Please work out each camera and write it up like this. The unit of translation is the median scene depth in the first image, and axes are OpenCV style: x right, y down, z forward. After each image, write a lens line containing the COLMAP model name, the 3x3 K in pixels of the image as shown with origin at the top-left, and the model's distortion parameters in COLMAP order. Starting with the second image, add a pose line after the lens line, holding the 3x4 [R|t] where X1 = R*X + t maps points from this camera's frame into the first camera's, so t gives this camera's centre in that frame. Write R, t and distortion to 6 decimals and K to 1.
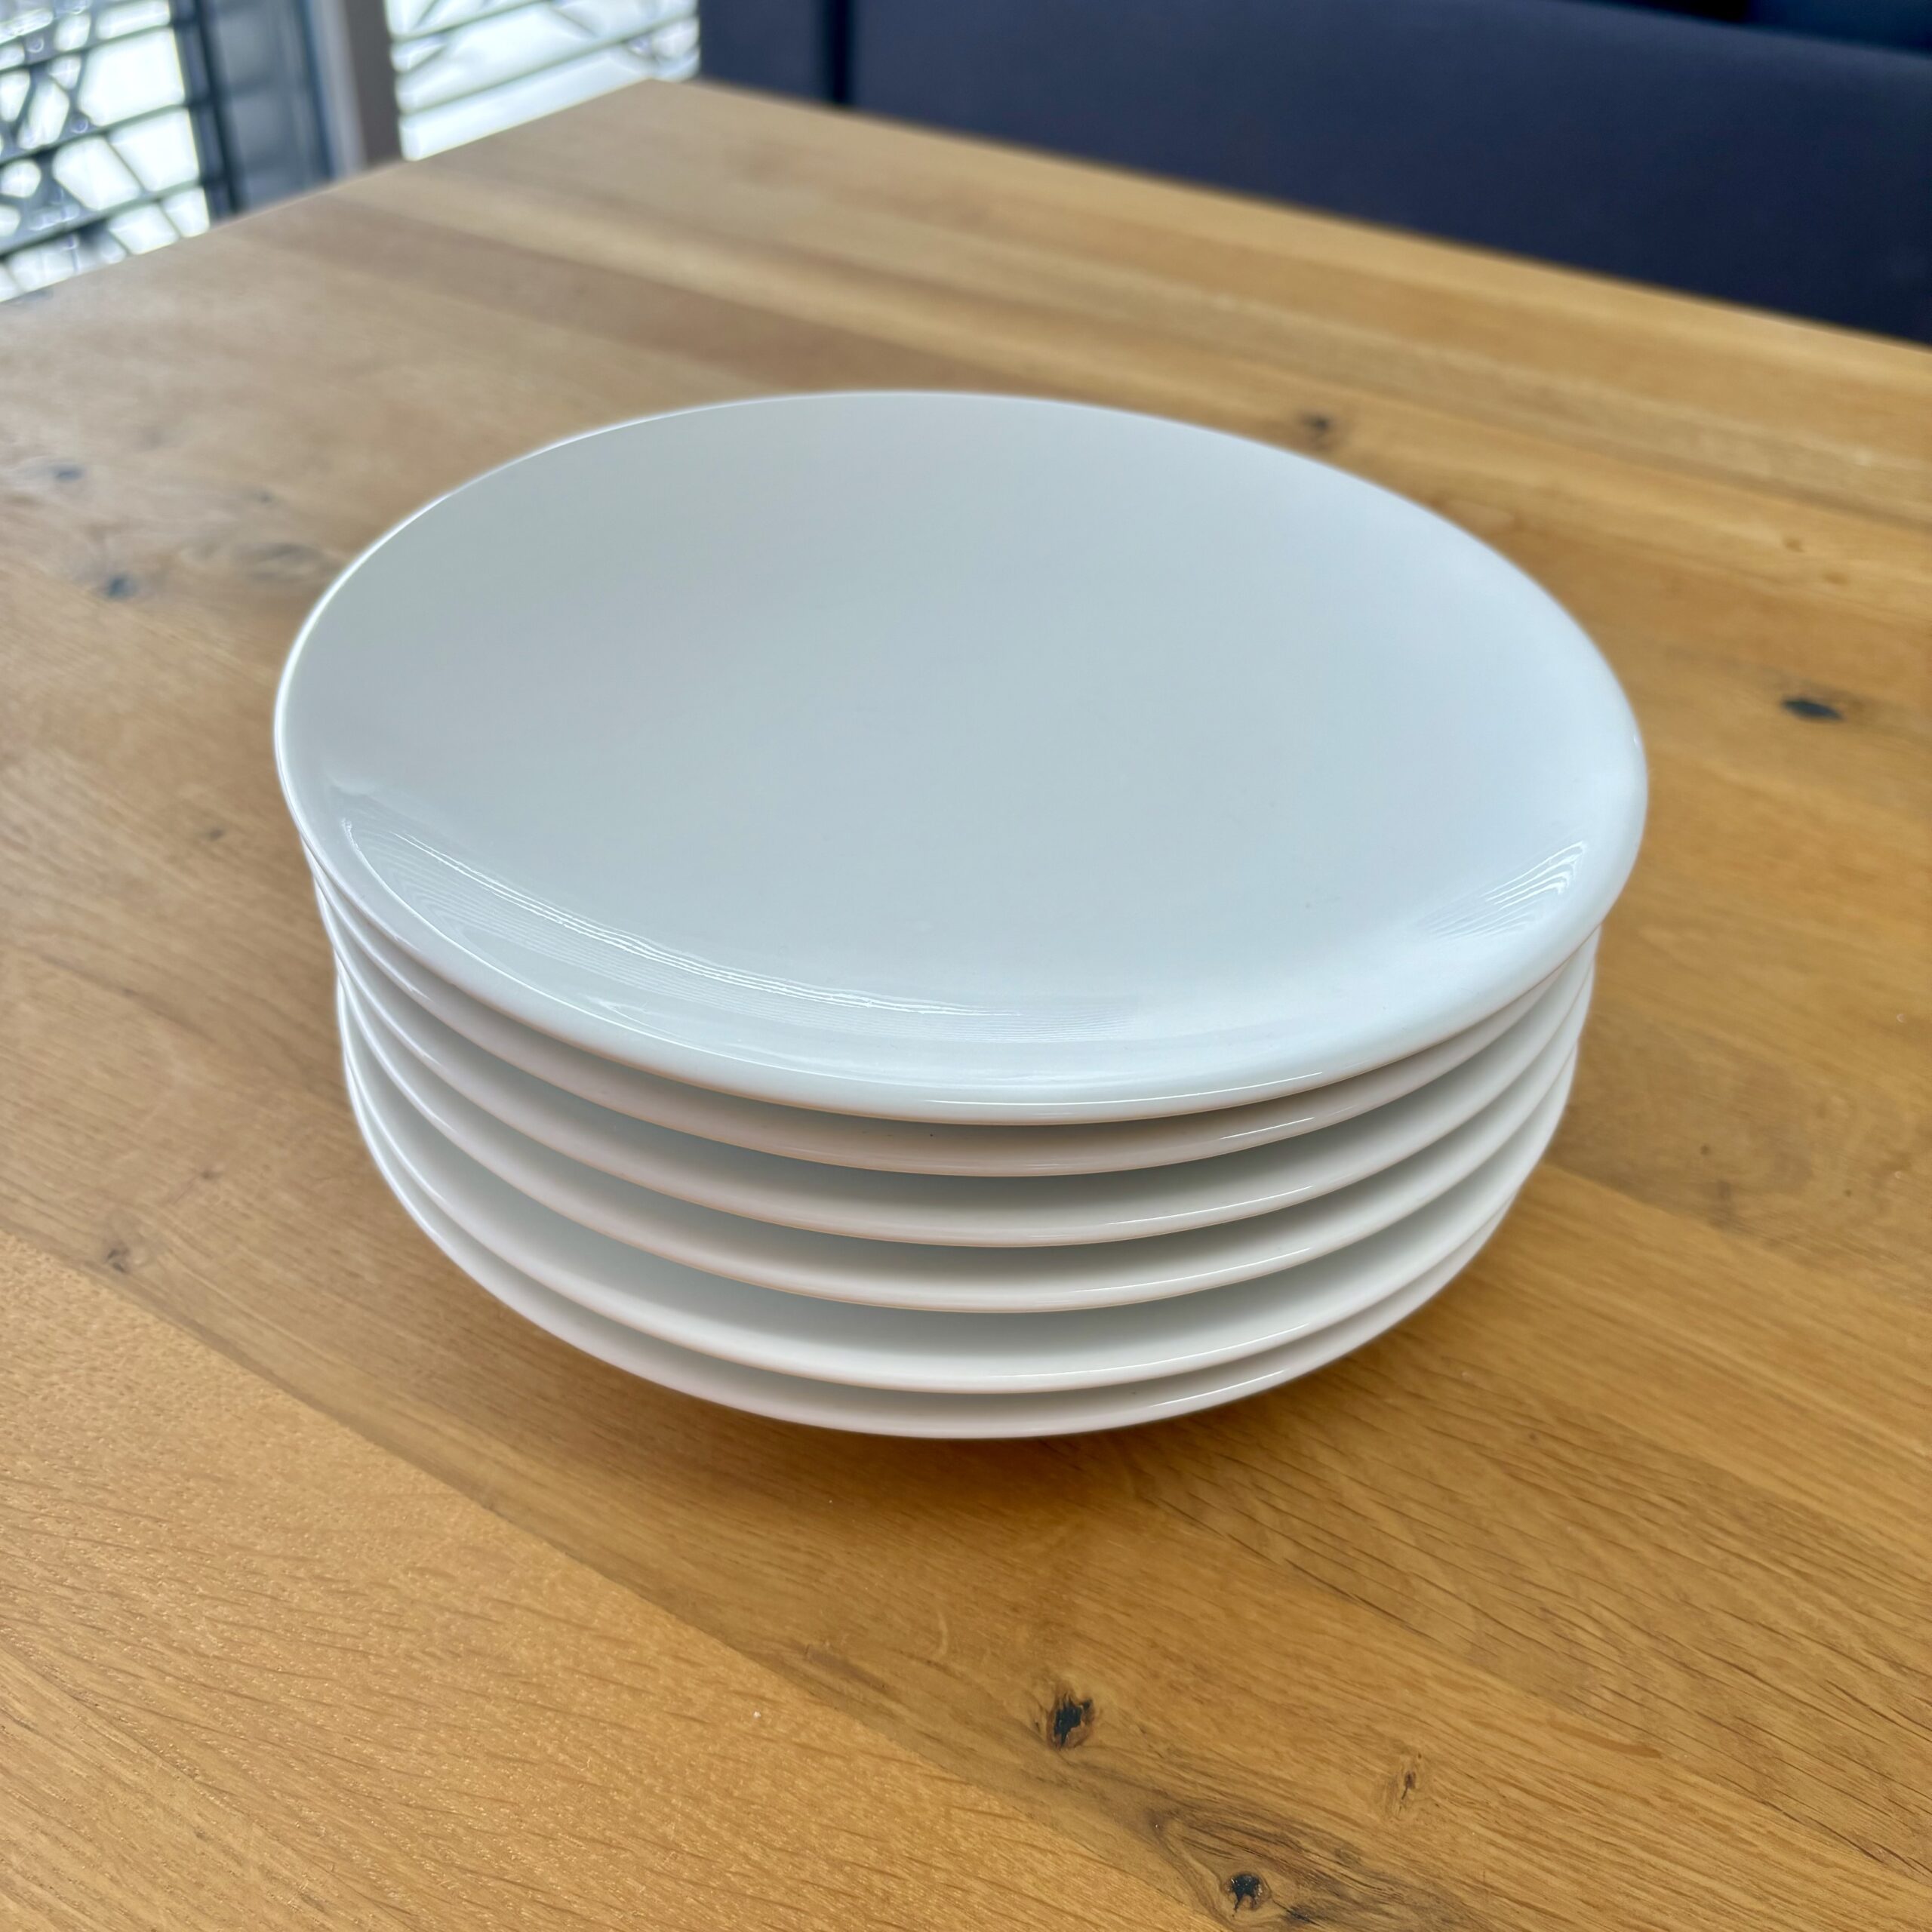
lens RADIAL K [[2036.3, 0, 960.6], [0, 2036.3, 962.8], [0, 0, 1]] dist [-0.064361, 0.125547]
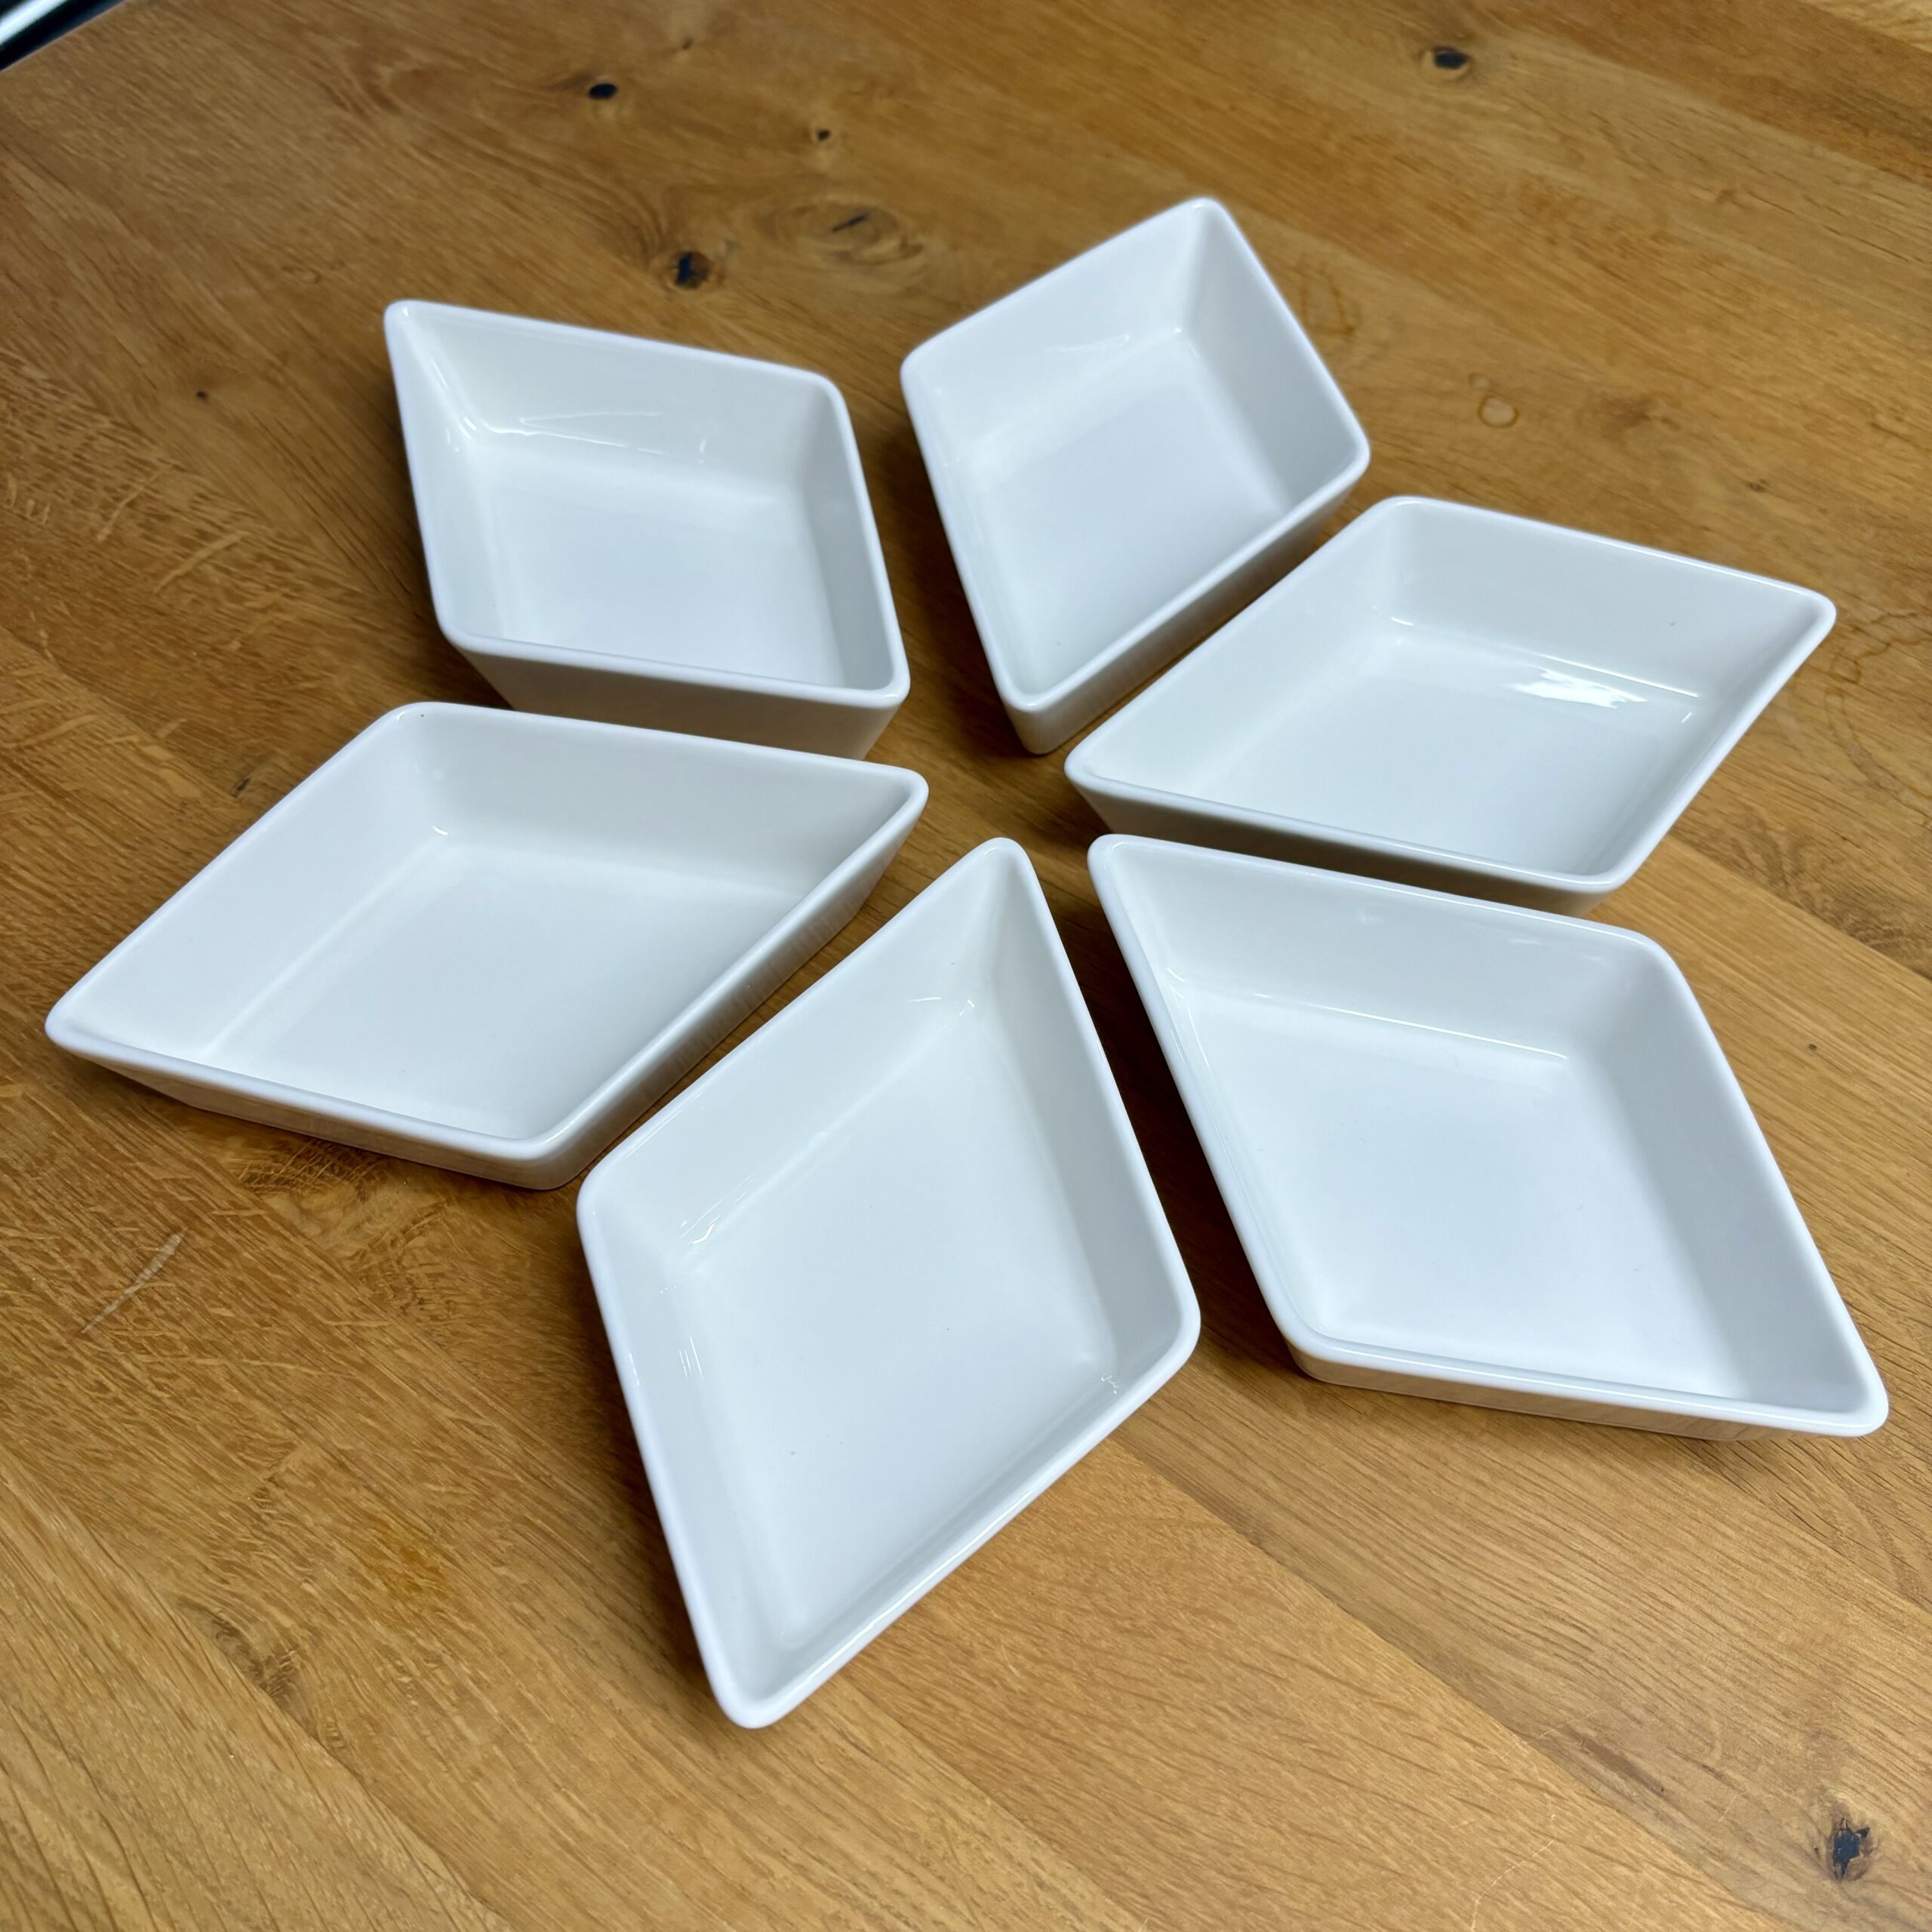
lens RADIAL K [[2007.1, 0, 965.4], [0, 2007.1, 970.1], [0, 0, 1]] dist [-0.059338, 0.126358]
pose [[0.991289, 0.089064, -0.097021, -0.304971], [-0.052223, 0.942095, 0.331254, -0.329003], [0.120906, -0.323302, 0.938540, 0.127448]]
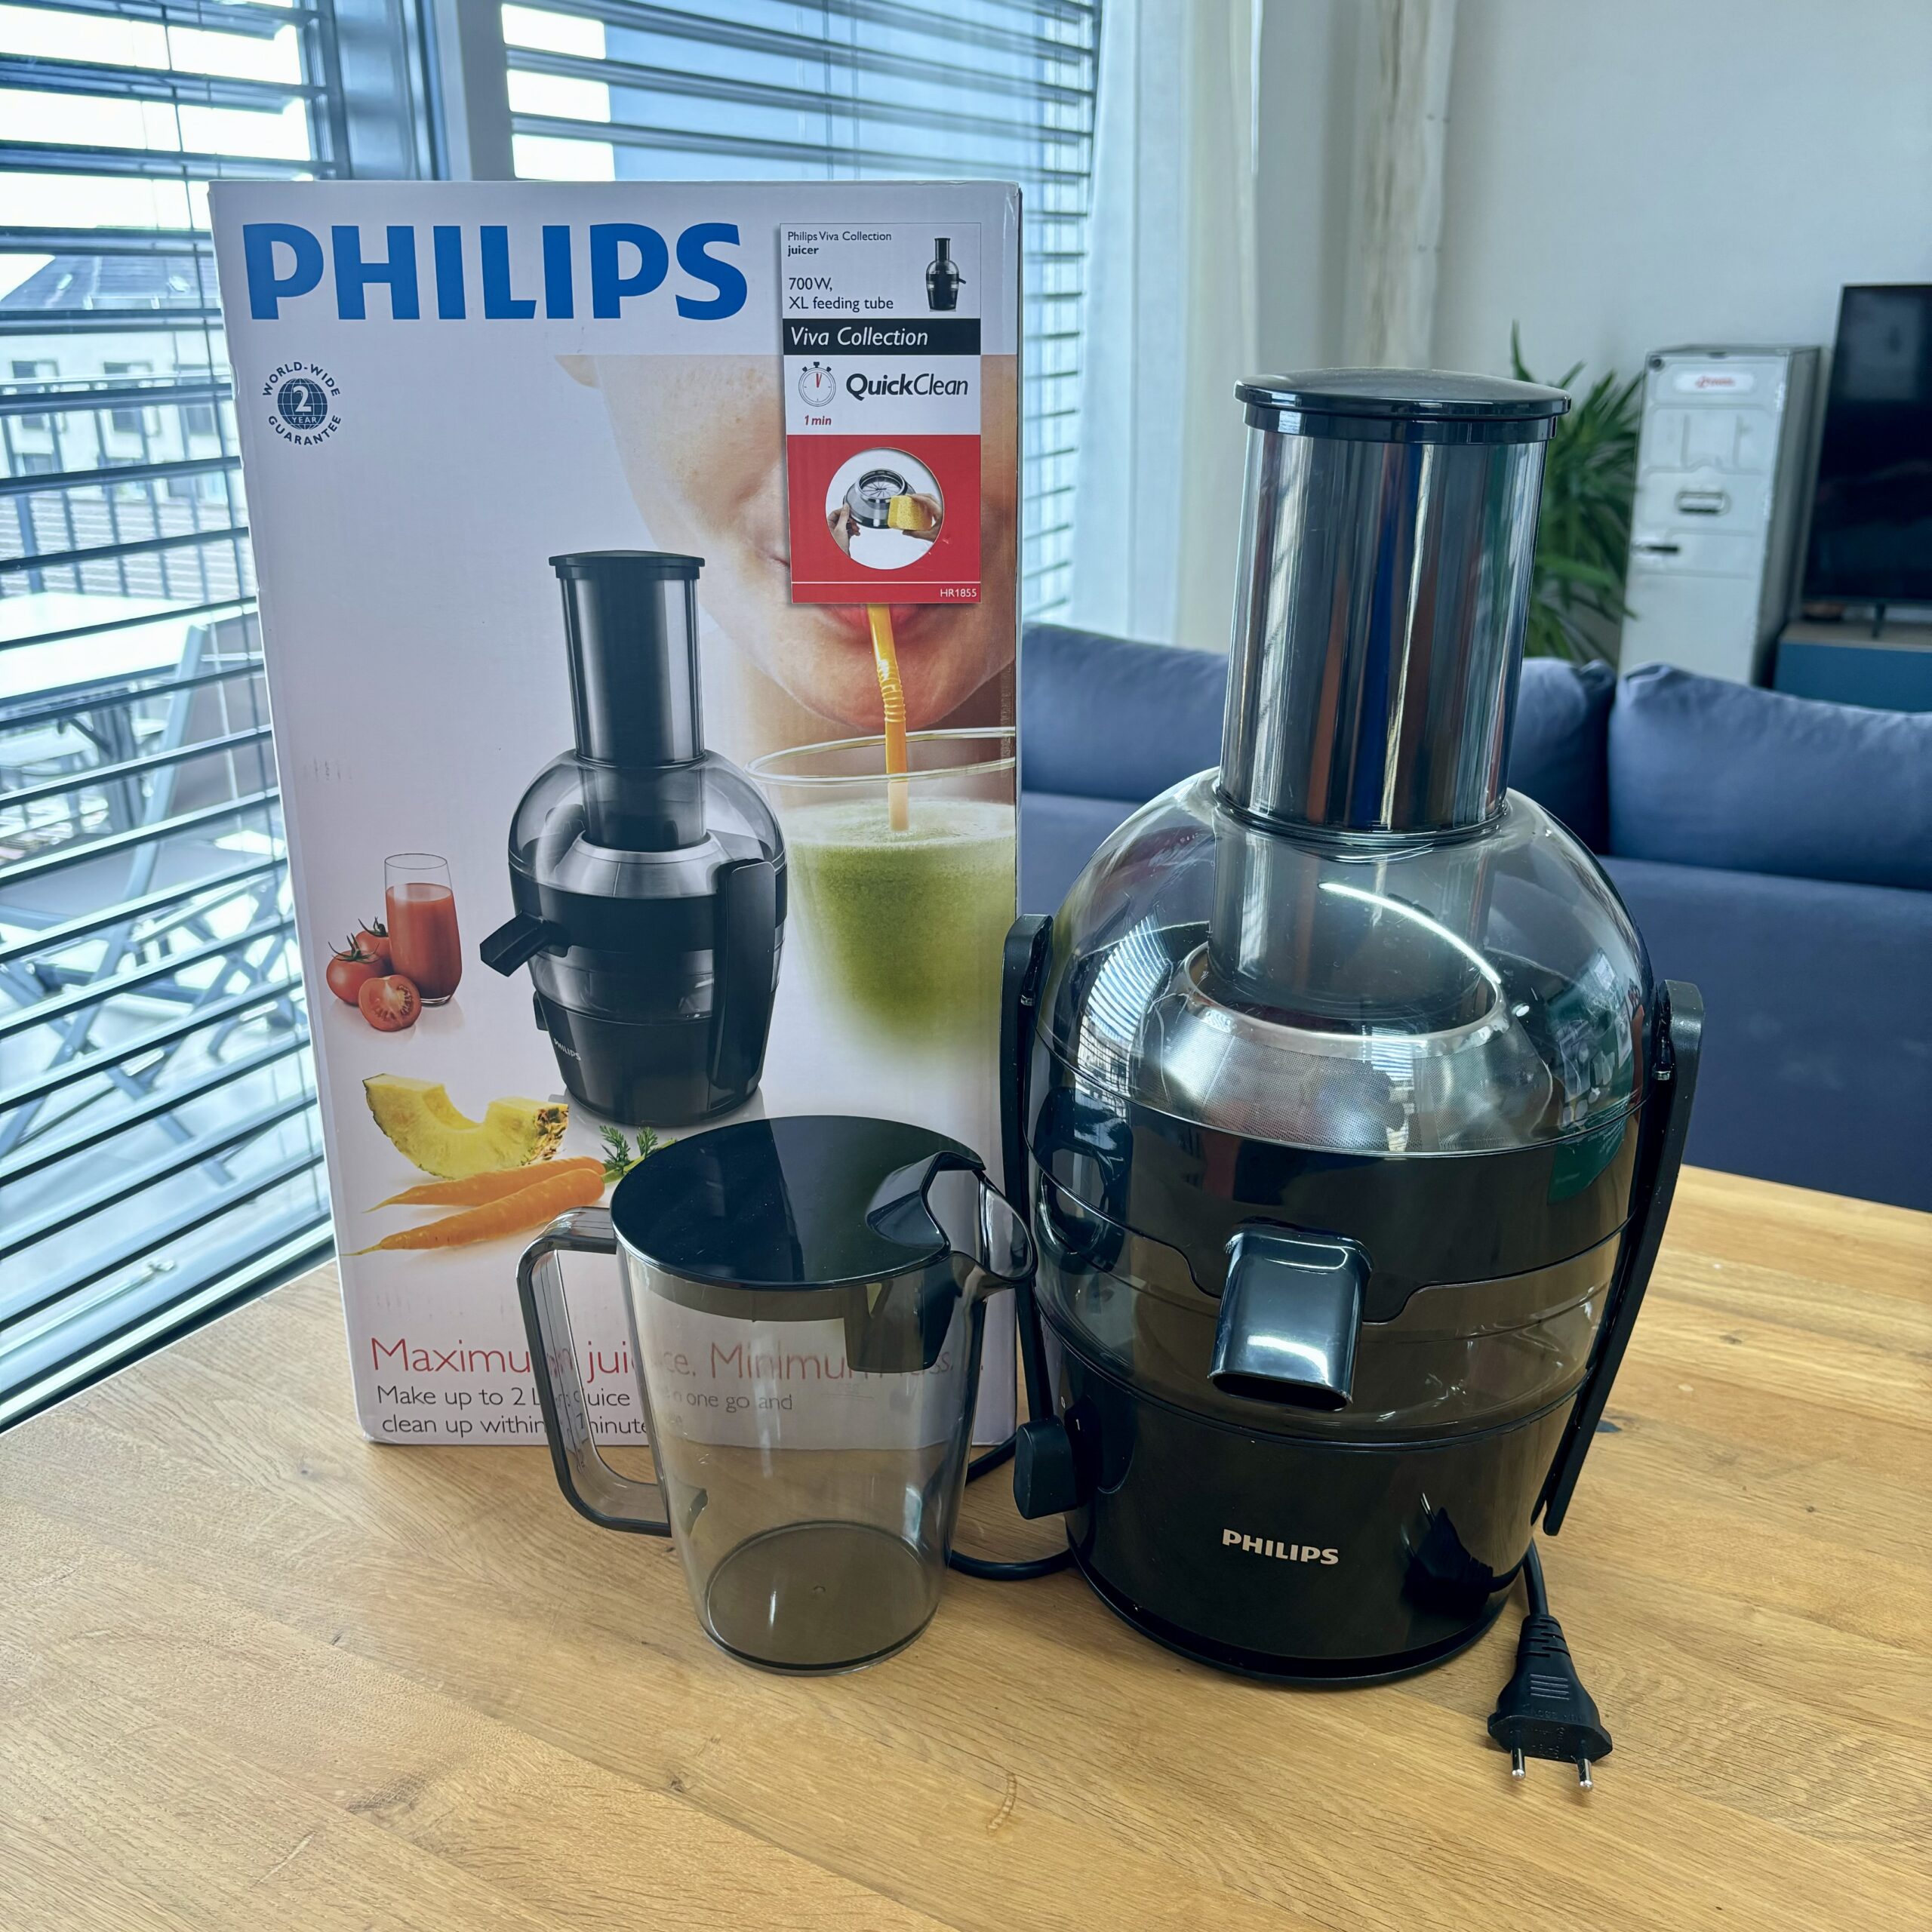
lens RADIAL K [[1995.5, 0, 965.6], [0, 1995.5, 964.6], [0, 0, 1]] dist [-0.045779, 0.129735]
pose [[0.998733, -0.048607, -0.013026, -0.094685], [0.041717, 0.944491, -0.325877, 0.042387], [0.028142, 0.324921, 0.945322, -1.117427]]
